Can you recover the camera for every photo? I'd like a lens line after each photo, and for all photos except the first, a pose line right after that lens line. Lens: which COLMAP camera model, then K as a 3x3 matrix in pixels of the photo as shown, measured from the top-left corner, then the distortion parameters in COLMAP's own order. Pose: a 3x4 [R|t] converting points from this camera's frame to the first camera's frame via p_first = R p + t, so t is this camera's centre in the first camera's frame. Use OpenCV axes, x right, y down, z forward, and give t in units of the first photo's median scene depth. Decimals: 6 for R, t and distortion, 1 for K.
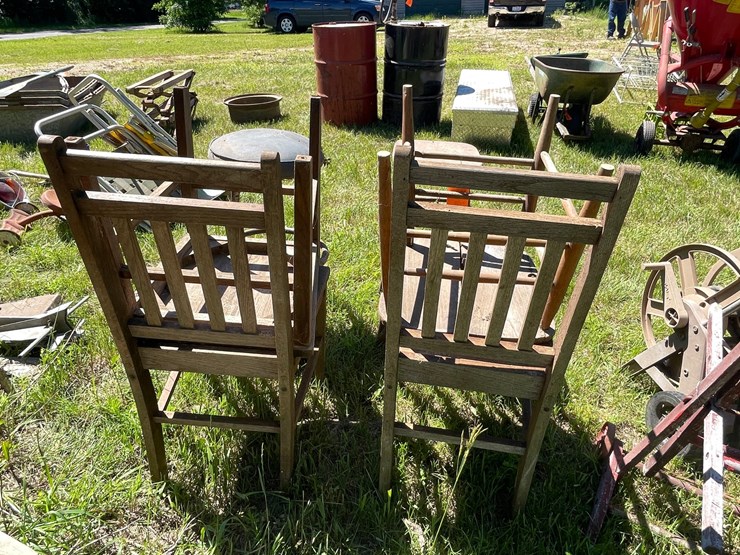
lens RADIAL K [[490.0, 0, 370.0], [0, 490.0, 277.5], [0, 0, 1]] dist [-0.002065, -0.002037]
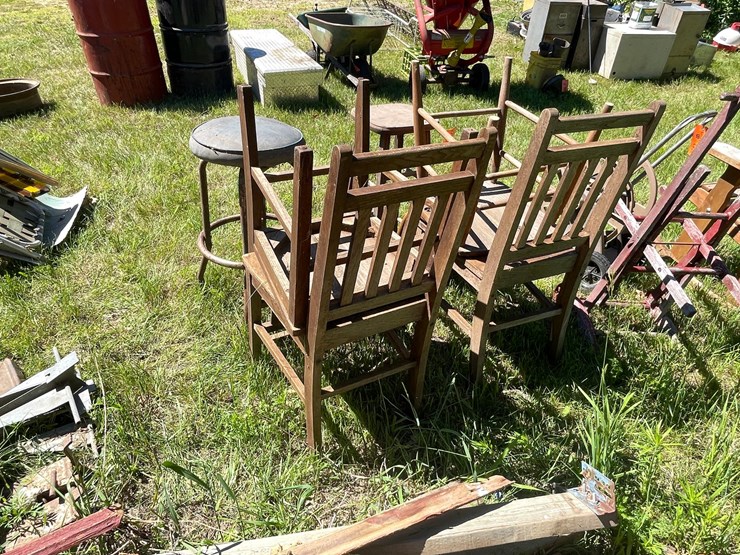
lens RADIAL K [[490.0, 0, 370.0], [0, 490.0, 277.5], [0, 0, 1]] dist [-0.002065, -0.002037]
pose [[0.832850, -0.304934, 0.461926, -0.218990], [0.265991, 0.952373, 0.149114, -0.029594], [-0.485396, -0.001321, 0.874294, 0.005414]]
